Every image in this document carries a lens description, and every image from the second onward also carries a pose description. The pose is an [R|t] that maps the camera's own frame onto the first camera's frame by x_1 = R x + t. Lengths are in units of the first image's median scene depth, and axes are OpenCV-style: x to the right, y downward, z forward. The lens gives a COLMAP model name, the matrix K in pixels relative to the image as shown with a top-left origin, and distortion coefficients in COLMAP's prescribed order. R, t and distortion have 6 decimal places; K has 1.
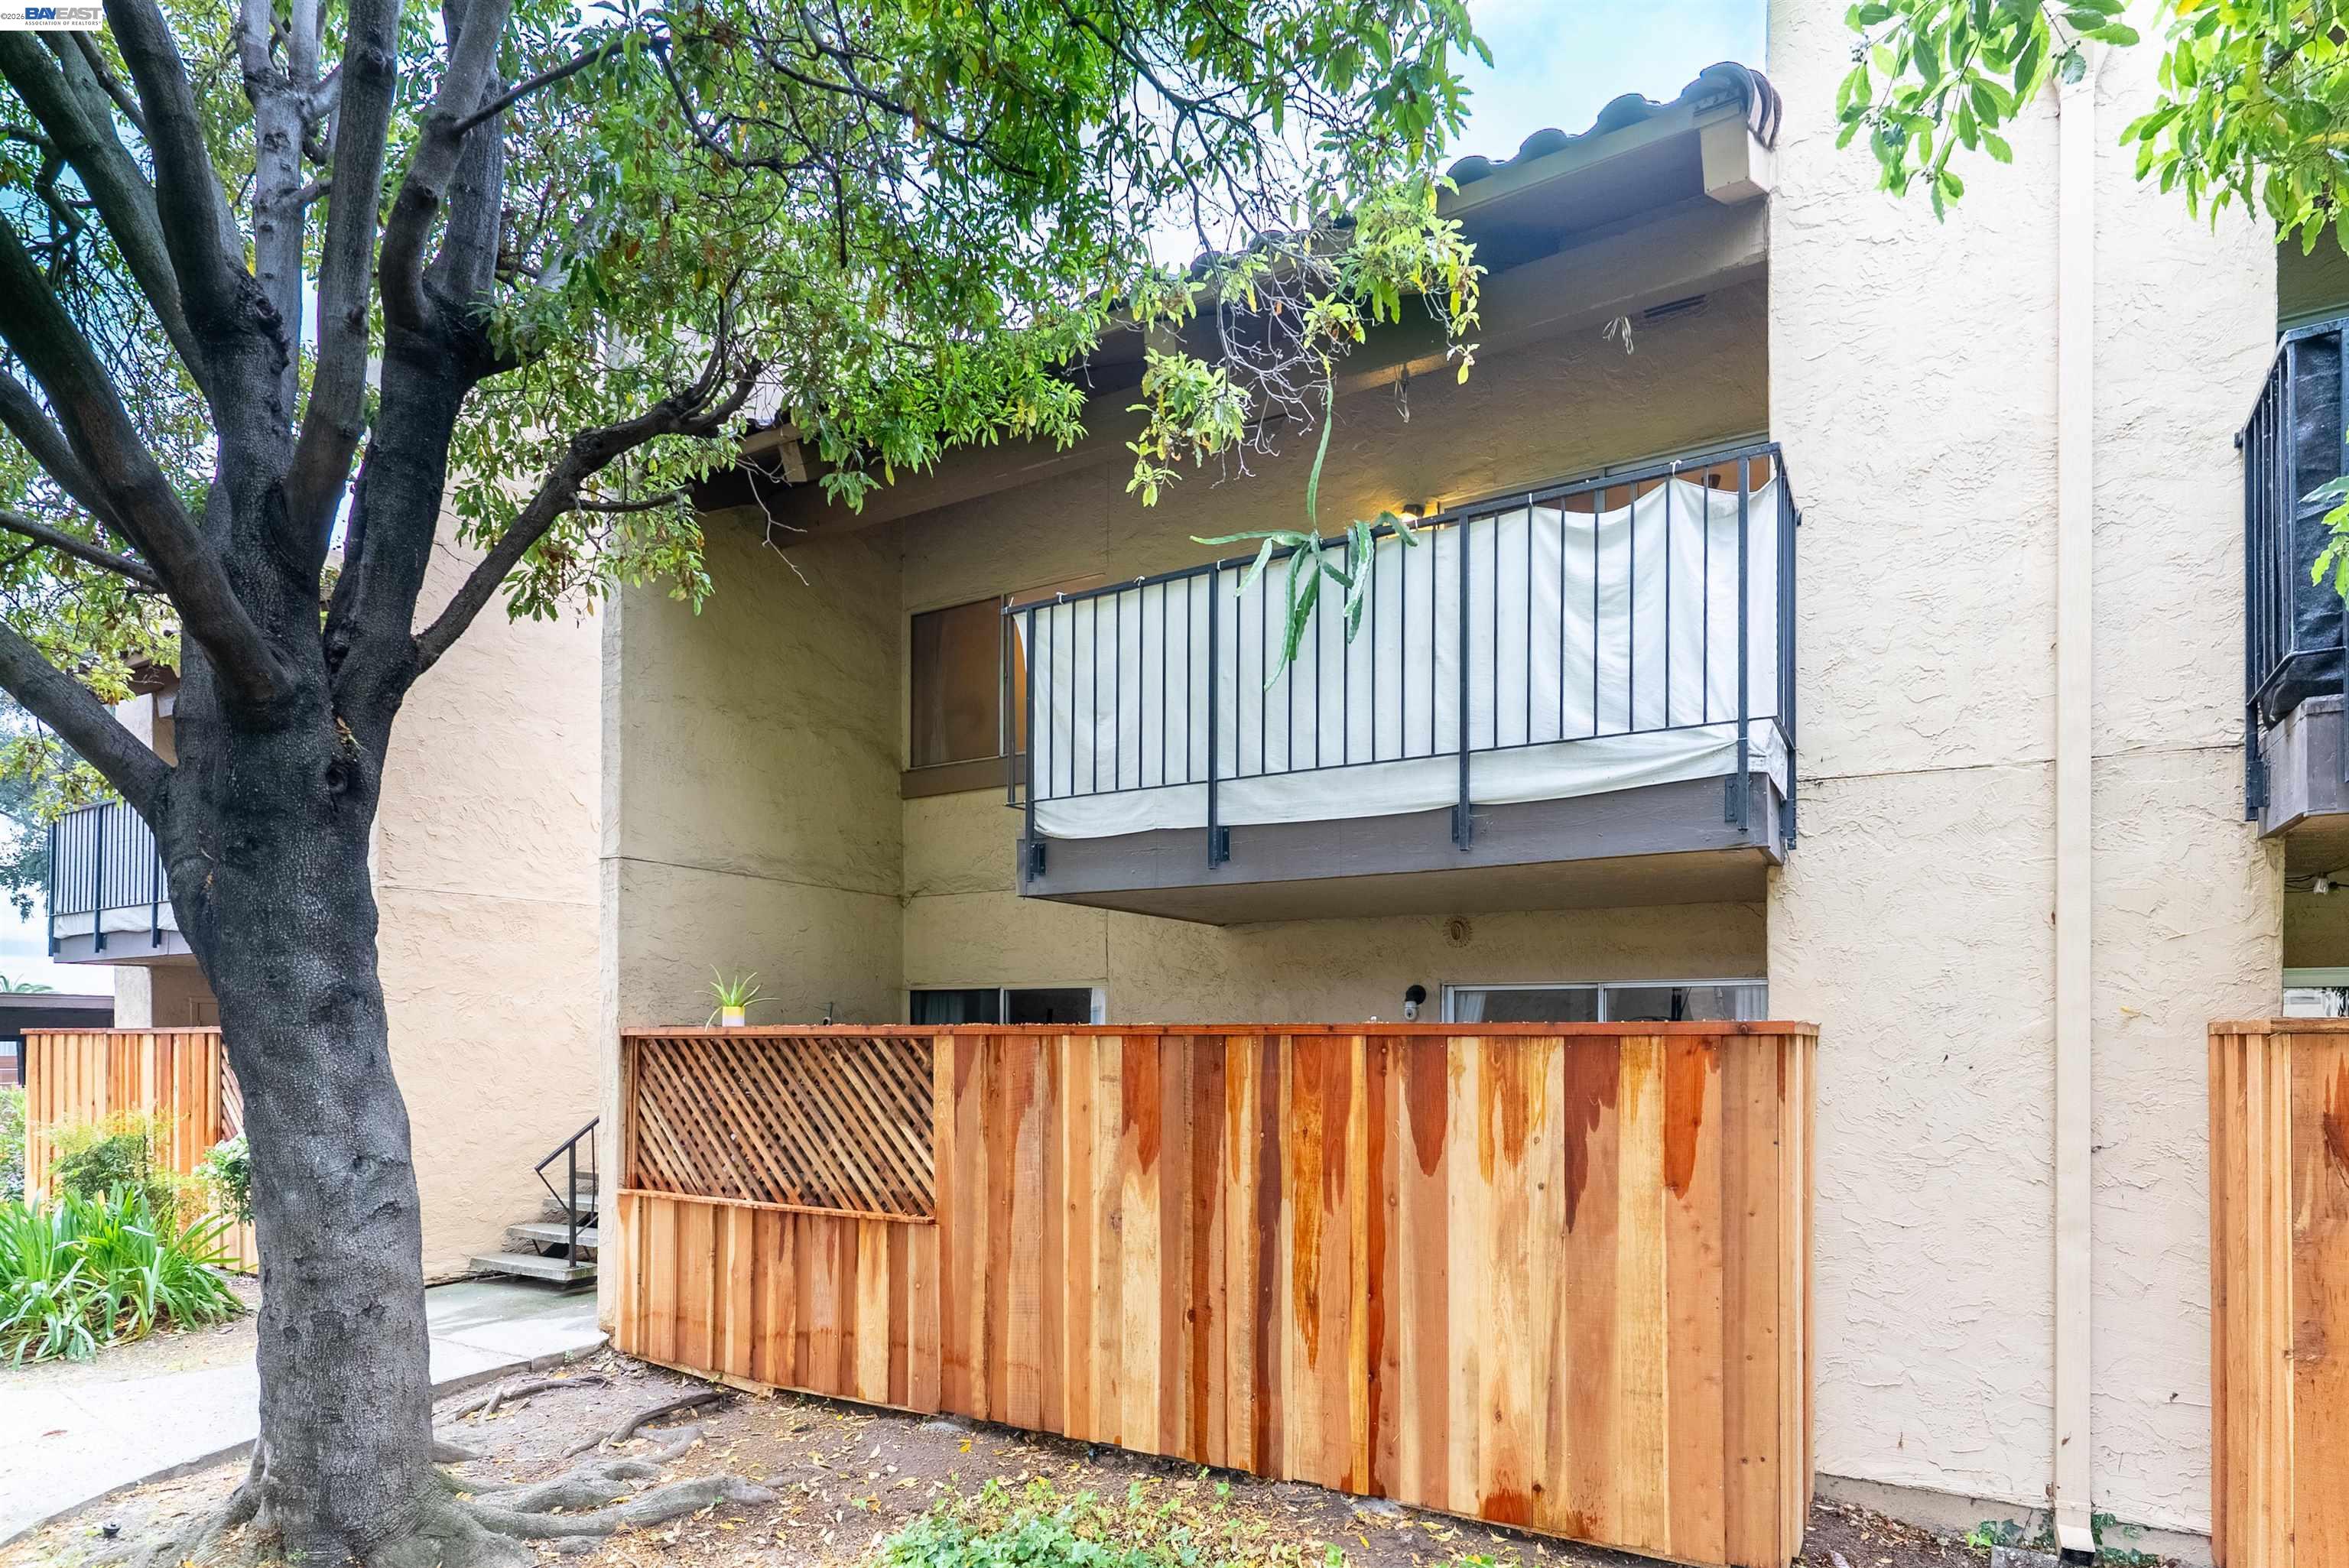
lens RADIAL K [[1157.2, 0, 1174.1], [0, 1157.2, 792.1], [0, 0, 1]] dist [0.001698, 0.001318]
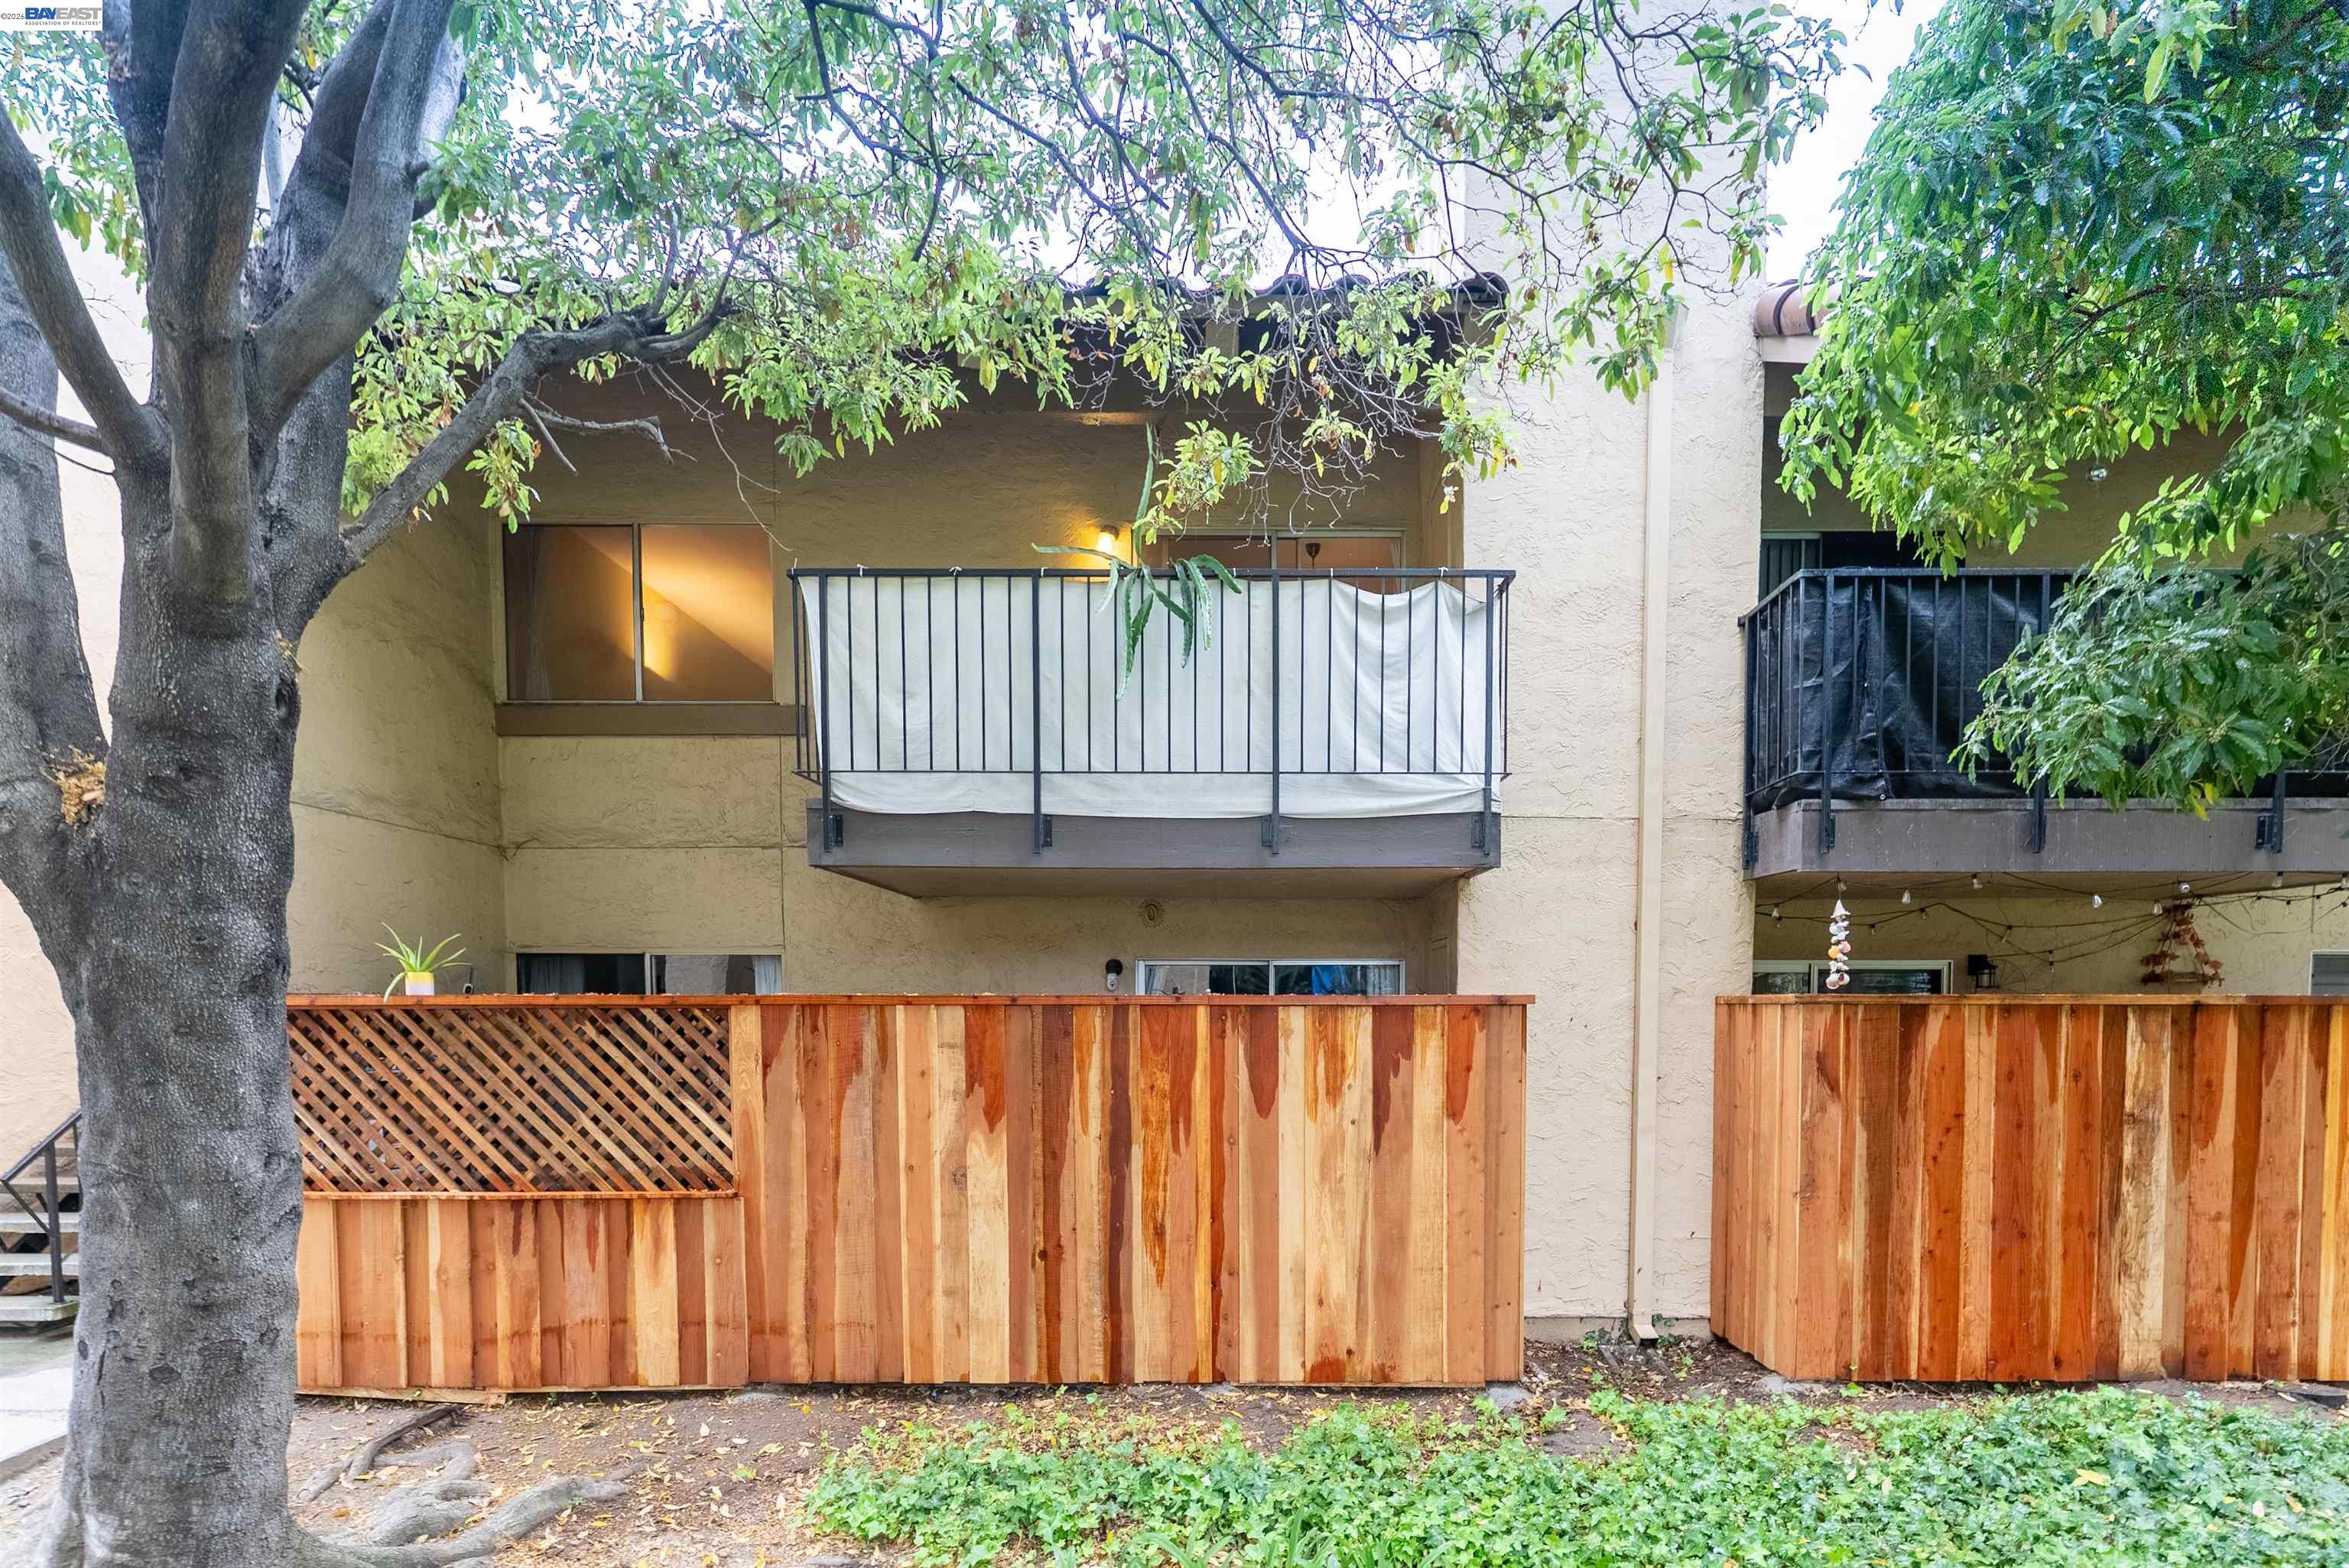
lens RADIAL K [[1144.2, 0, 1174.5], [0, 1144.2, 784.0], [0, 0, 1]] dist [0.002151, 0.001262]
pose [[0.882380, 0.087083, 0.462409, -0.389371], [-0.096672, 0.995312, -0.002971, -0.008735], [-0.460500, -0.042081, 0.886662, -0.017675]]
